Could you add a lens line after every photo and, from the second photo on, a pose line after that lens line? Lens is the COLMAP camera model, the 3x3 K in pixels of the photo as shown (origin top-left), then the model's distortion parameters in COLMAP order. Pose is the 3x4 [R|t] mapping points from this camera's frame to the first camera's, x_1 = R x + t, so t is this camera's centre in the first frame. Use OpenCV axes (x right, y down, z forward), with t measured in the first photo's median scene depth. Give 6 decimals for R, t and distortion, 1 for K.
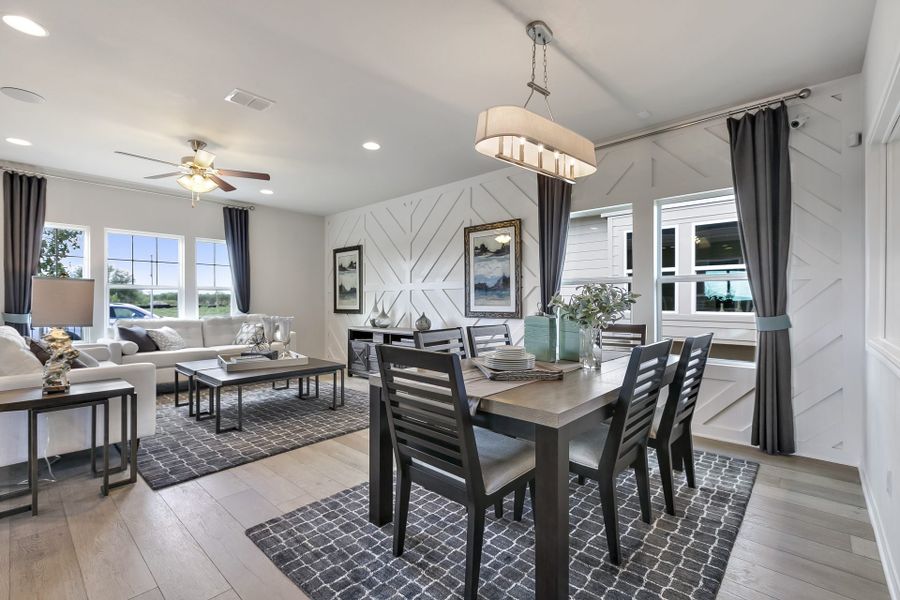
lens RADIAL K [[401.2, 0, 452.5], [0, 401.2, 298.0], [0, 0, 1]] dist [-0.000444, -0.000742]
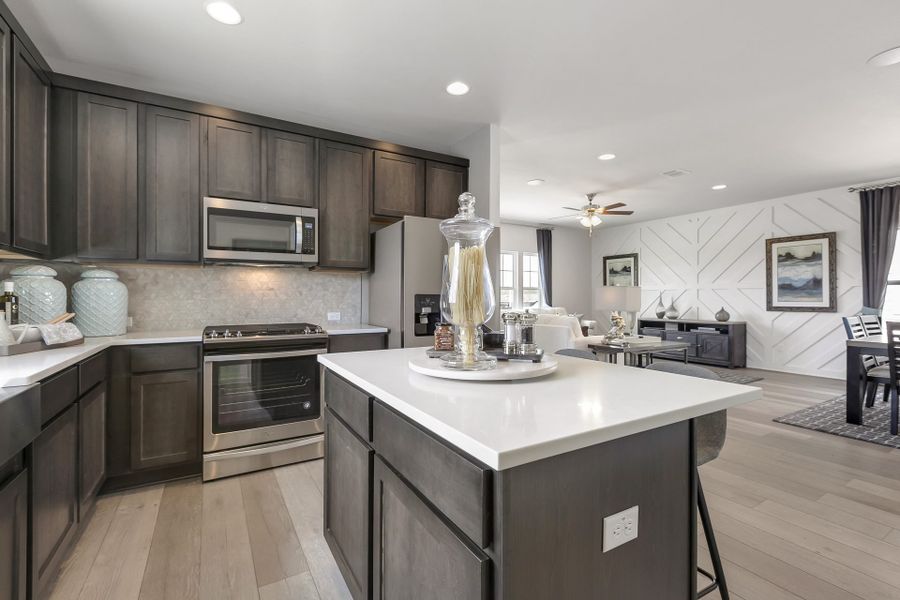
lens RADIAL K [[401.2, 0, 449.7], [0, 401.2, 296.9], [0, 0, 1]] dist [-0.000444, -0.000742]
pose [[0.954974, -0.000271, -0.296689, -0.541763], [0.002436, 0.999973, 0.006927, -0.006930], [0.296679, -0.007337, 0.954949, -0.488770]]
